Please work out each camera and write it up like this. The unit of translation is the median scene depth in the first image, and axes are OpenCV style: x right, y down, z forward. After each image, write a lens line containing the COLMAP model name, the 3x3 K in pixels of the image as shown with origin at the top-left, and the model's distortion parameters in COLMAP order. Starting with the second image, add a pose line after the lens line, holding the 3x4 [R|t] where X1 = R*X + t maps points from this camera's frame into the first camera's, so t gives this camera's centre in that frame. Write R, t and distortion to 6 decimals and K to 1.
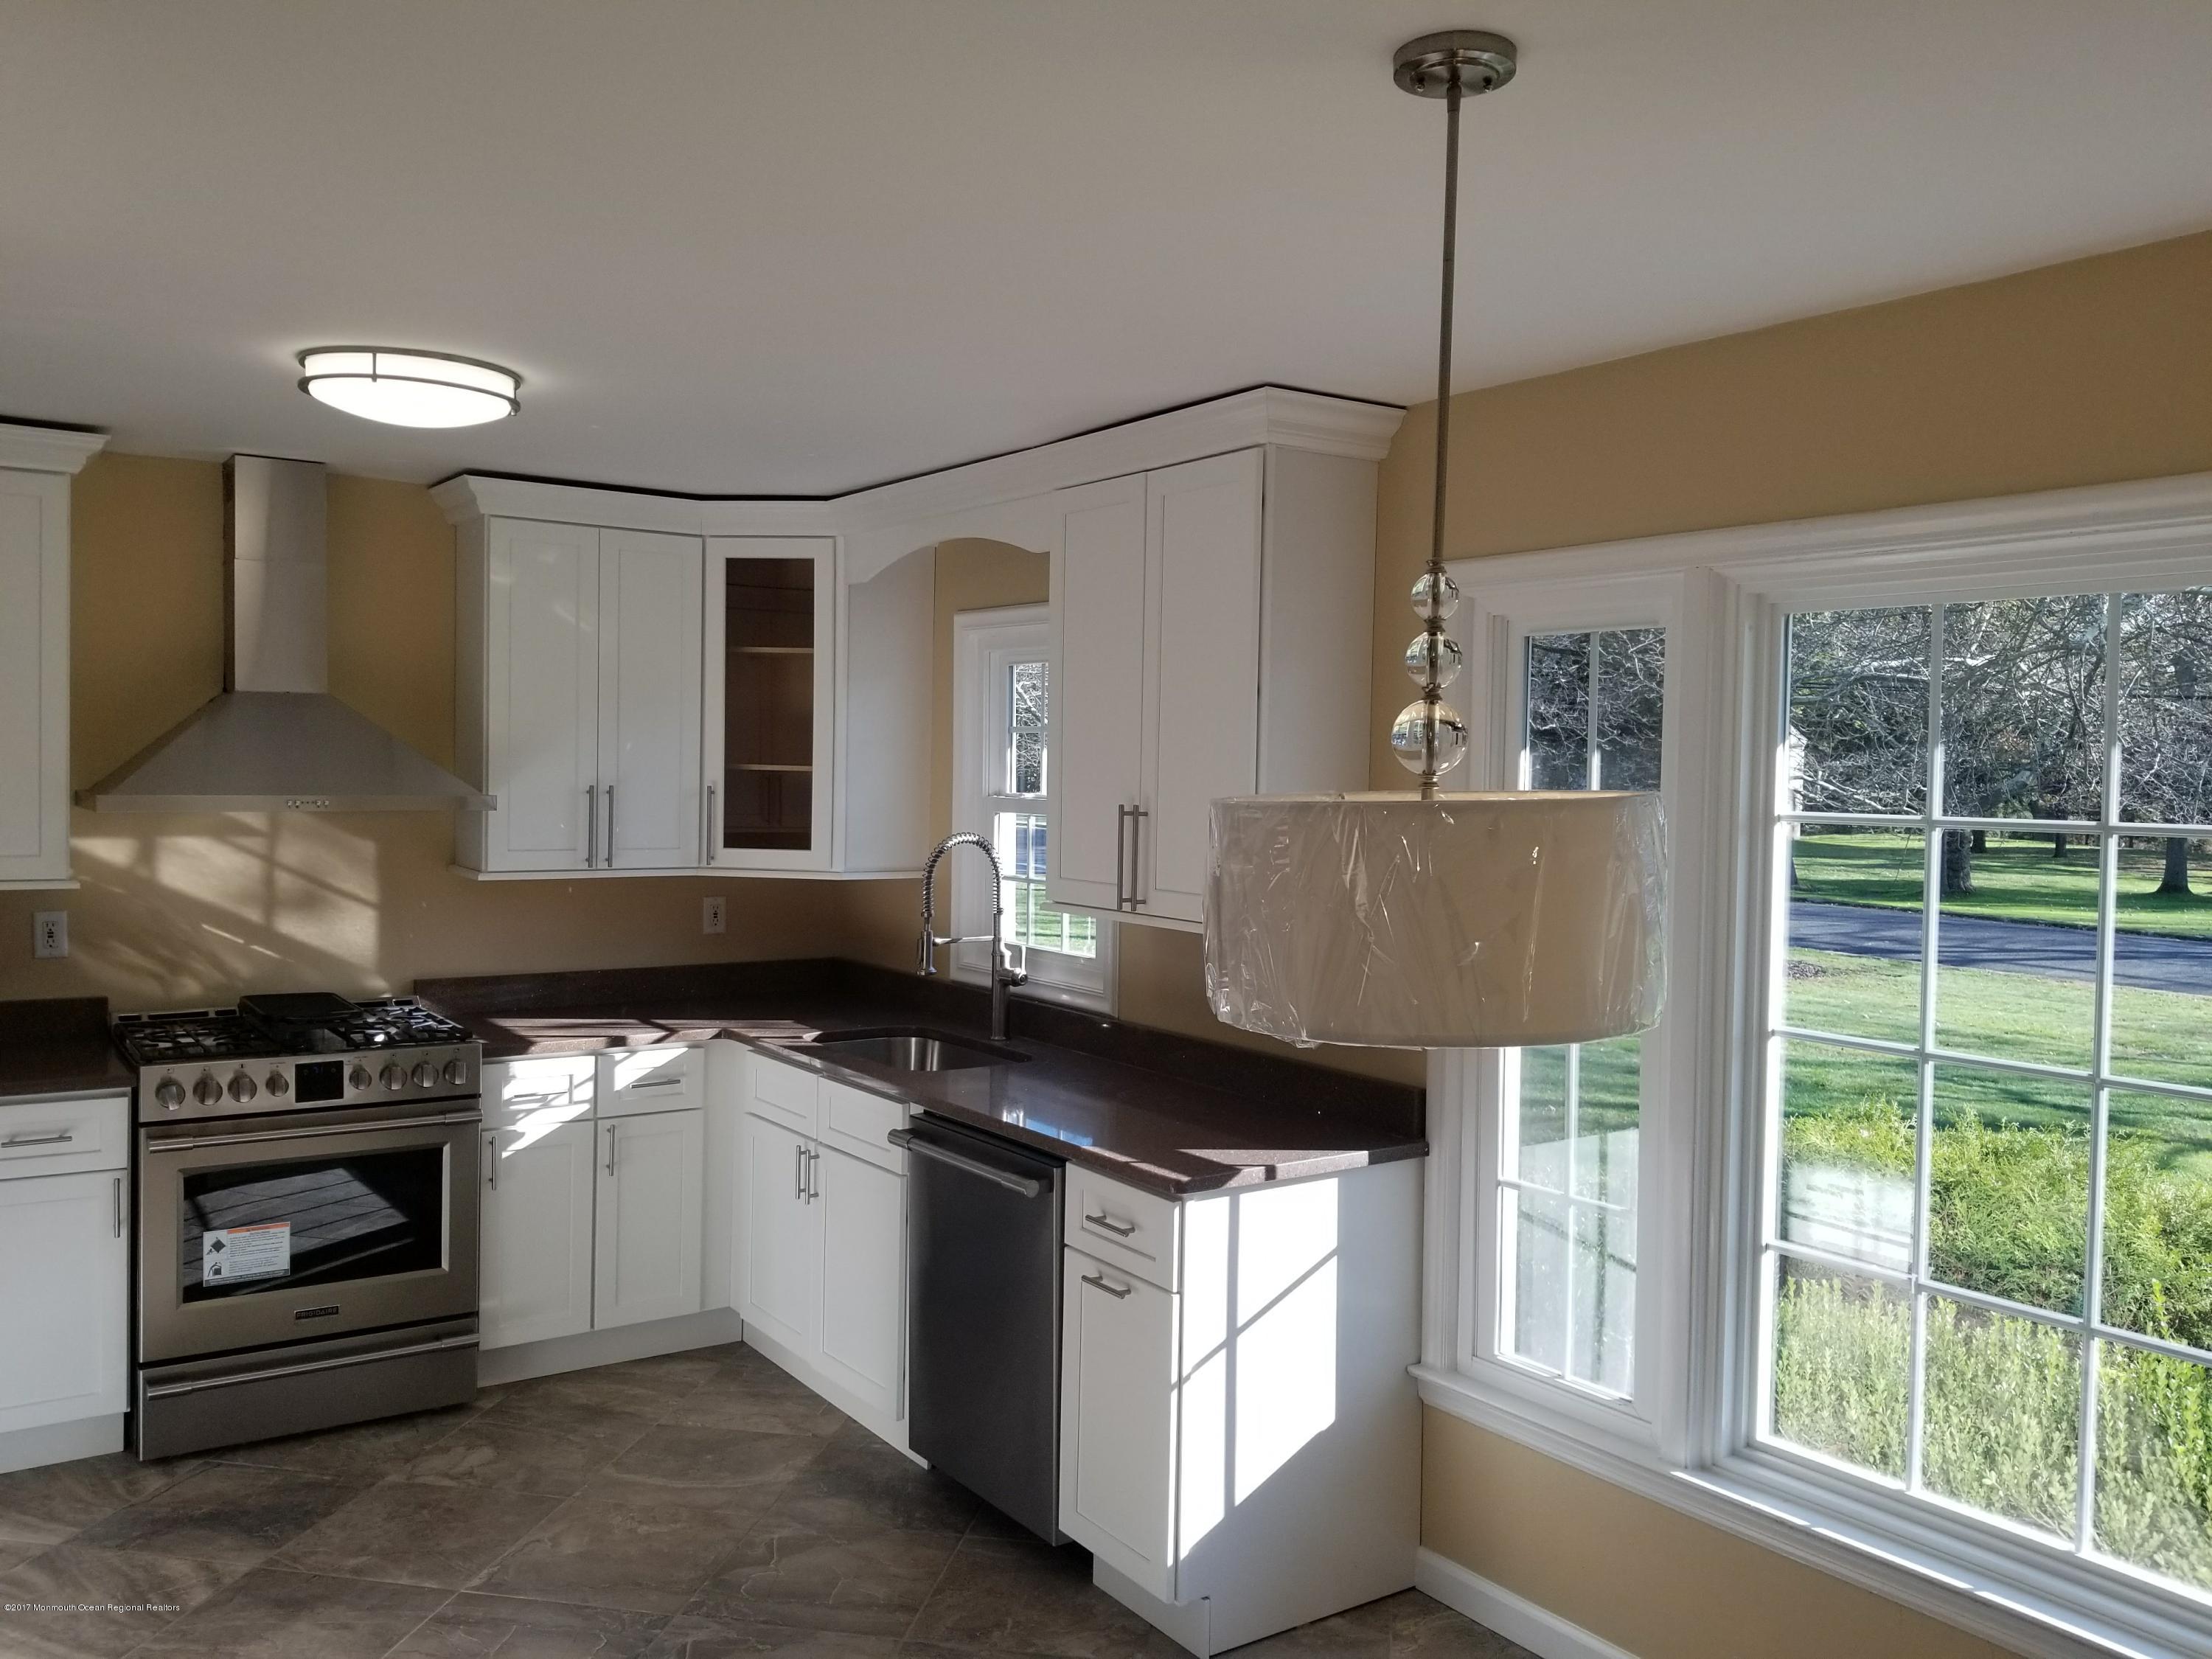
lens RADIAL K [[1721.9, 0, 1111.6], [0, 1721.9, 828.4], [0, 0, 1]] dist [0.065033, -0.113647]
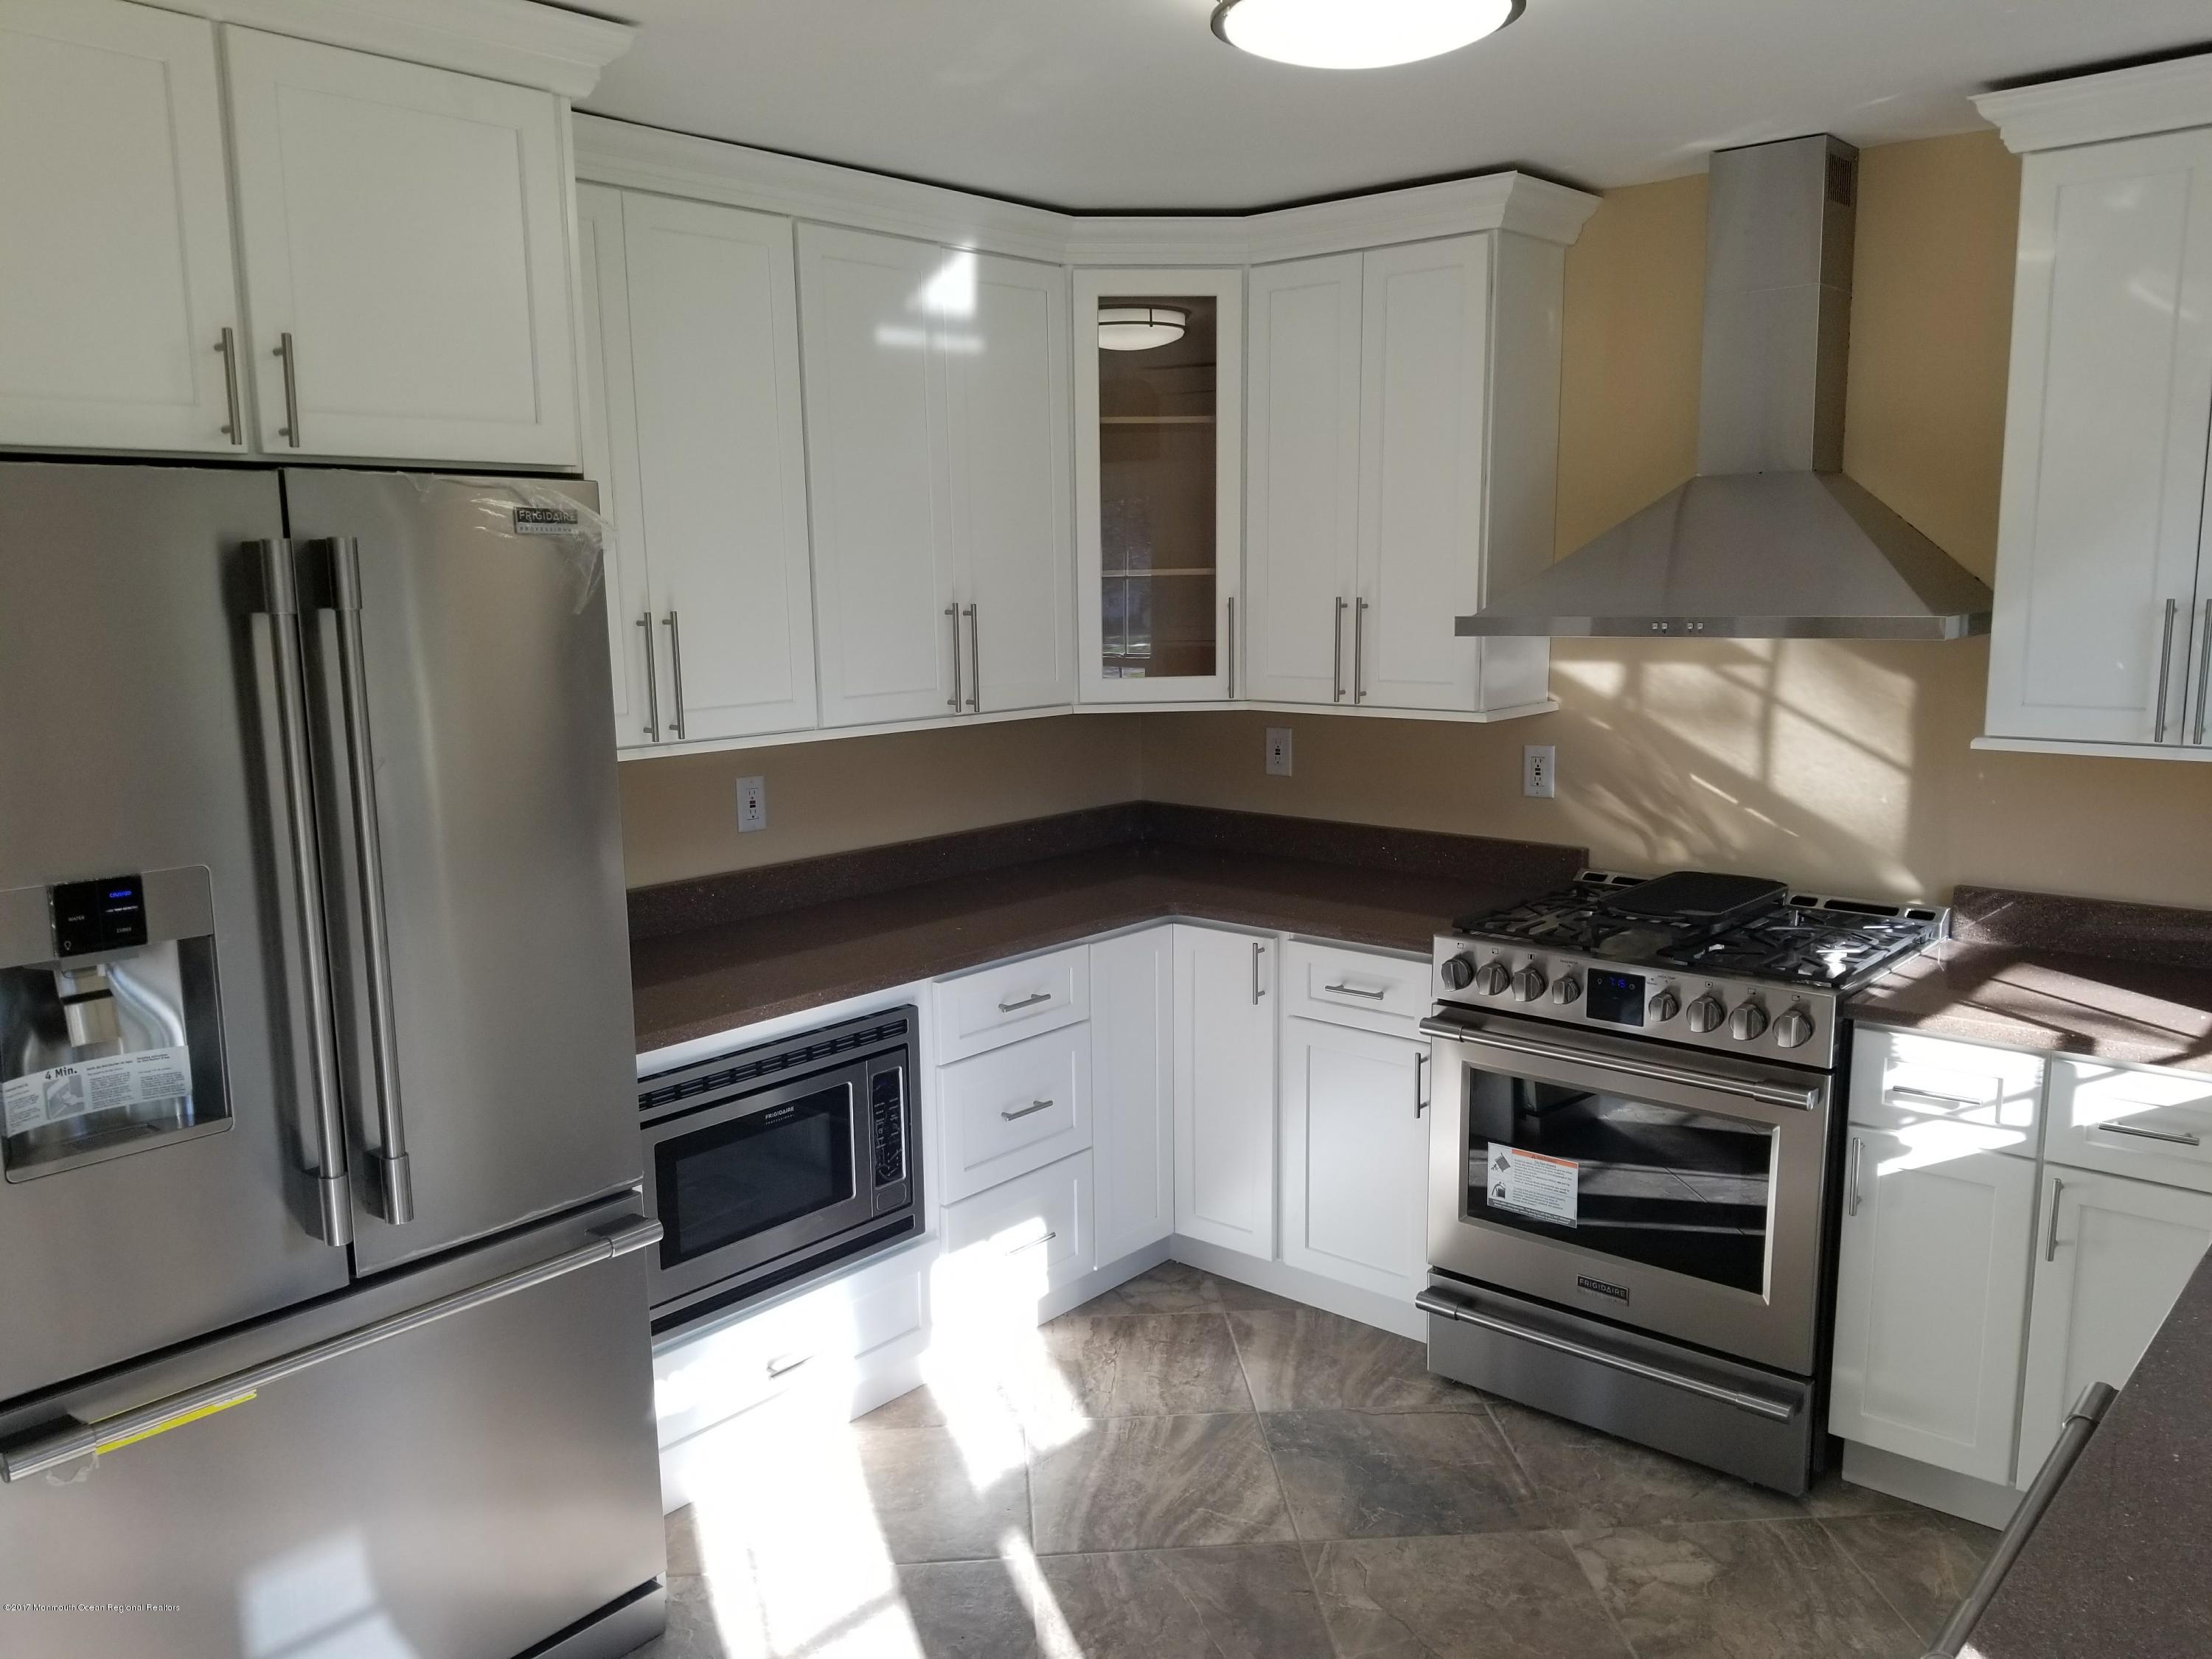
lens RADIAL K [[1721.9, 0, 1081.7], [0, 1721.9, 863.8], [0, 0, 1]] dist [0.065033, -0.113647]
pose [[0.239010, 0.144715, -0.960173, 0.191092], [-0.016244, 0.989290, 0.145060, -0.016522], [0.970881, -0.019074, 0.238801, 0.551906]]
